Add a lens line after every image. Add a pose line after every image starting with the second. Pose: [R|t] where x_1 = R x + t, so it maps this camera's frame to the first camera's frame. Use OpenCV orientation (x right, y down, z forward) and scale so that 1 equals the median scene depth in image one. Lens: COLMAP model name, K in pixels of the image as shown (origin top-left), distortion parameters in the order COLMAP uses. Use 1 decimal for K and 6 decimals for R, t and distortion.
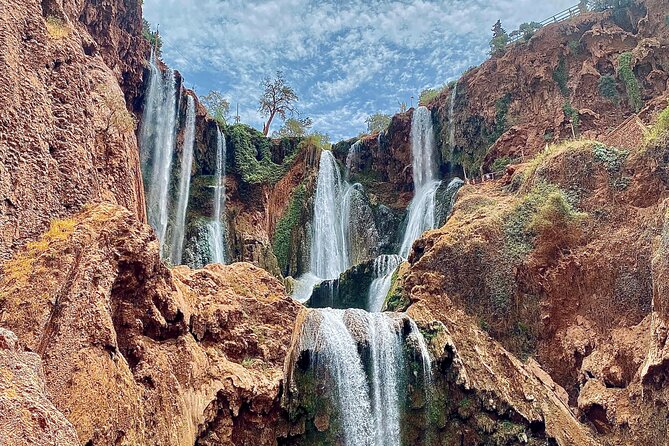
lens RADIAL K [[622.1, 0, 347.9], [0, 622.1, 221.5], [0, 0, 1]] dist [0.118422, -0.240625]
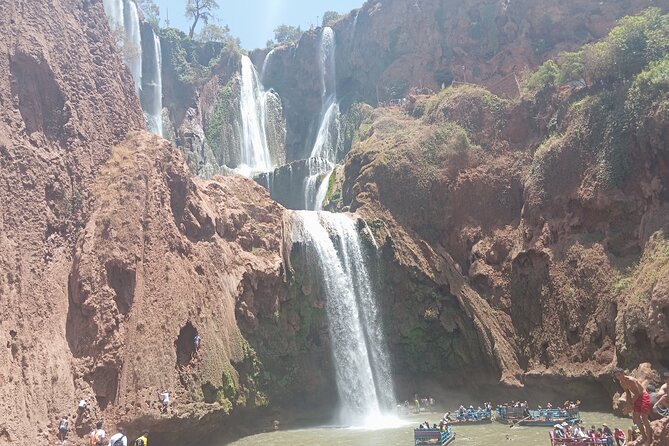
lens RADIAL K [[496.3, 0, 334.5], [0, 496.3, 223.0], [0, 0, 1]] dist [0.071244, -0.134391]
pose [[0.975496, 0.000137, 0.220017, -0.222293], [-0.052480, 0.971281, 0.232076, -0.099090], [-0.213667, -0.237935, 0.947488, -0.073415]]
